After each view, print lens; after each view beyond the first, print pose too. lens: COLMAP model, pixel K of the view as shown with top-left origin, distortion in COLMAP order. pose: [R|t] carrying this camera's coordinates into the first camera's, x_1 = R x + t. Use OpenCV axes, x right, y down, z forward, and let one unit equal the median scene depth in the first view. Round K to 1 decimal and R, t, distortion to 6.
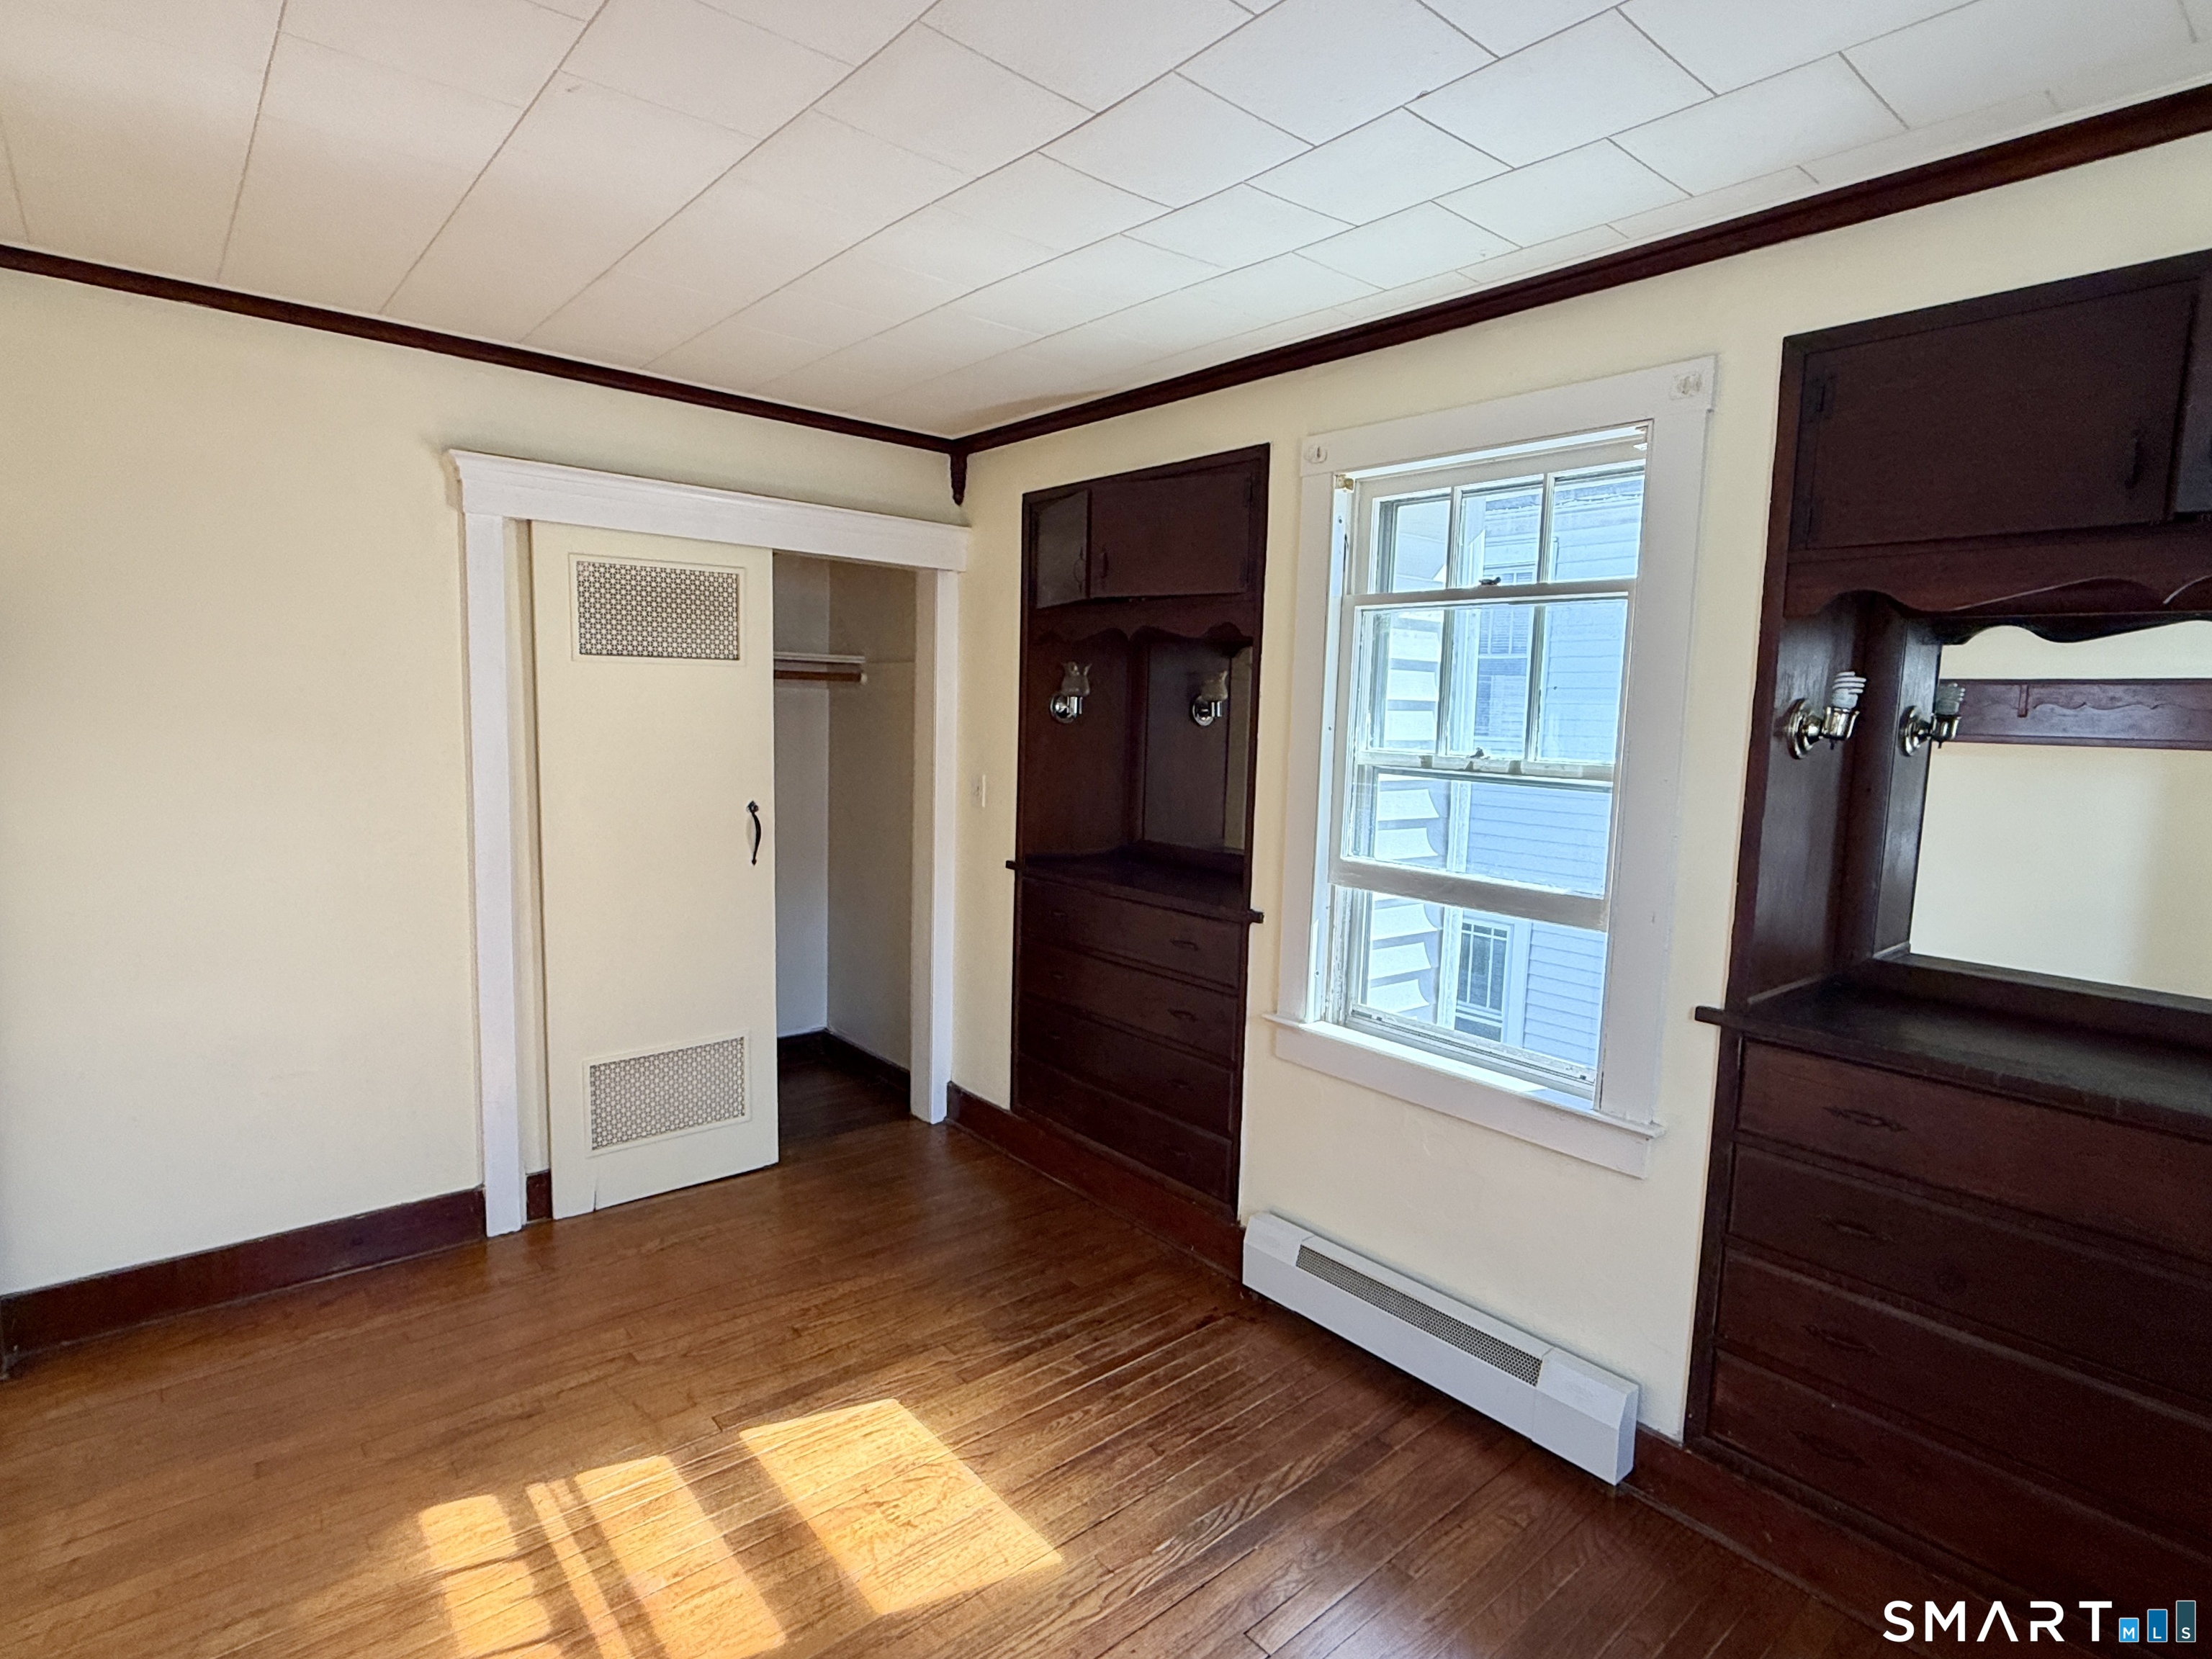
lens RADIAL K [[1122.7, 0, 1115.1], [0, 1122.7, 832.9], [0, 0, 1]] dist [-0.013872, 0.001906]
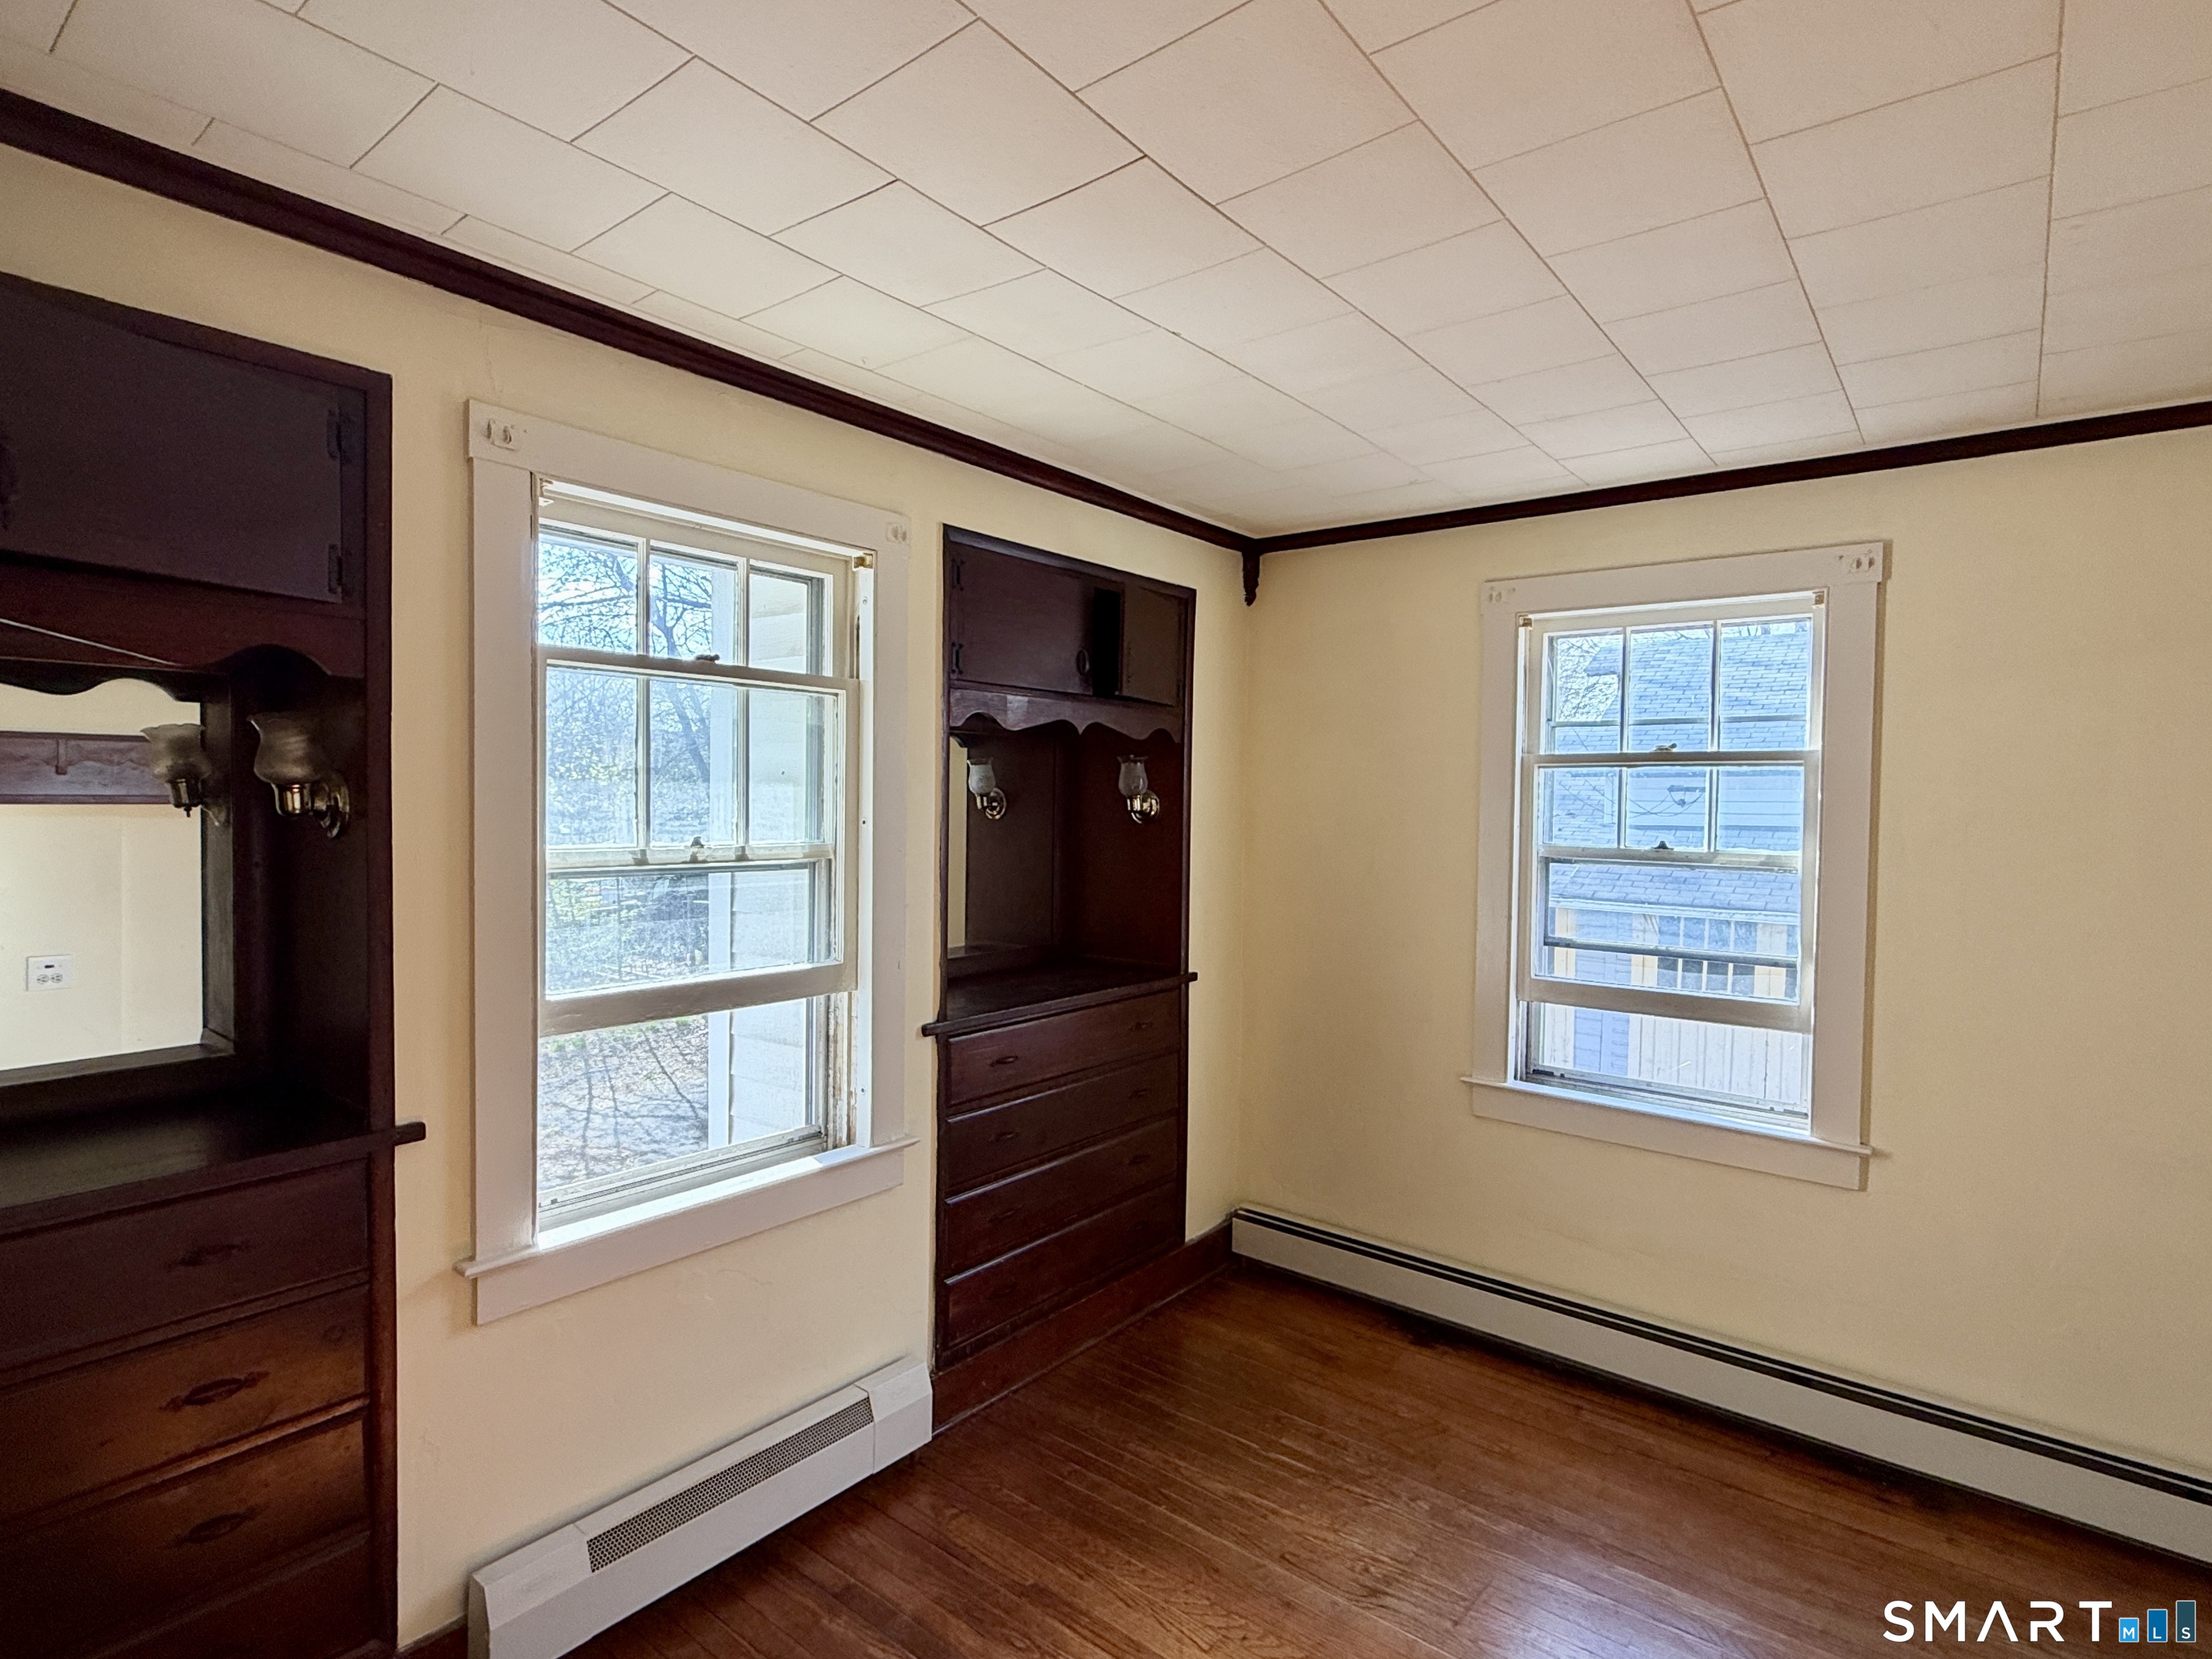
lens RADIAL K [[1122.7, 0, 1102.6], [0, 1122.7, 834.2], [0, 0, 1]] dist [-0.013872, 0.001906]
pose [[-0.177922, -0.060558, 0.982180, -0.632293], [0.094061, 0.992488, 0.078232, -0.118849], [-0.979539, 0.106304, -0.170889, 0.838735]]
